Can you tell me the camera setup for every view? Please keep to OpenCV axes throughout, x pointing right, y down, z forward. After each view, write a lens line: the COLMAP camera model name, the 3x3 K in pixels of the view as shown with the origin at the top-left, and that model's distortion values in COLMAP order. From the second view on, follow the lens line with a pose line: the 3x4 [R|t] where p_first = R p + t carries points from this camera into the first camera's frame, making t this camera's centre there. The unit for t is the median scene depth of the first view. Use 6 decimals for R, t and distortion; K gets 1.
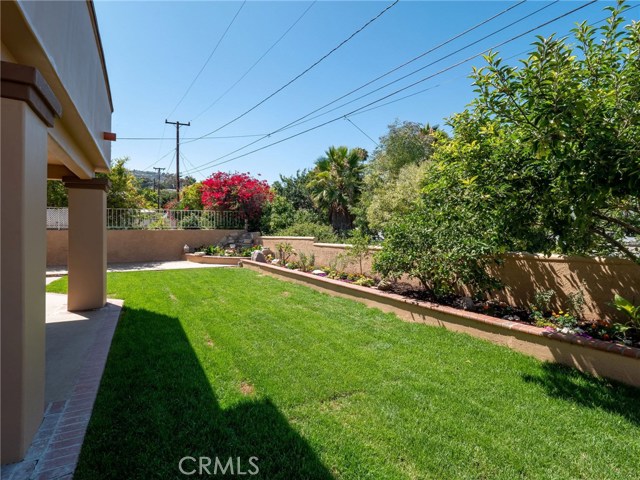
lens RADIAL K [[306.6, 0, 321.0], [0, 306.6, 236.7], [0, 0, 1]] dist [0.001091, 0.000258]
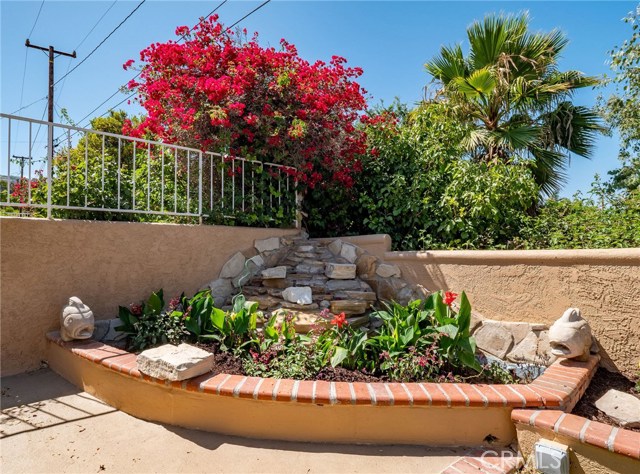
lens RADIAL K [[361.8, 0, 318.8], [0, 361.8, 238.2], [0, 0, 1]] dist [-0.003981, -0.000634]
pose [[0.979938, -0.002838, 0.199284, -0.295776], [0.009310, 0.999459, -0.031547, -0.003090], [-0.199087, 0.032770, 0.979434, 0.658087]]
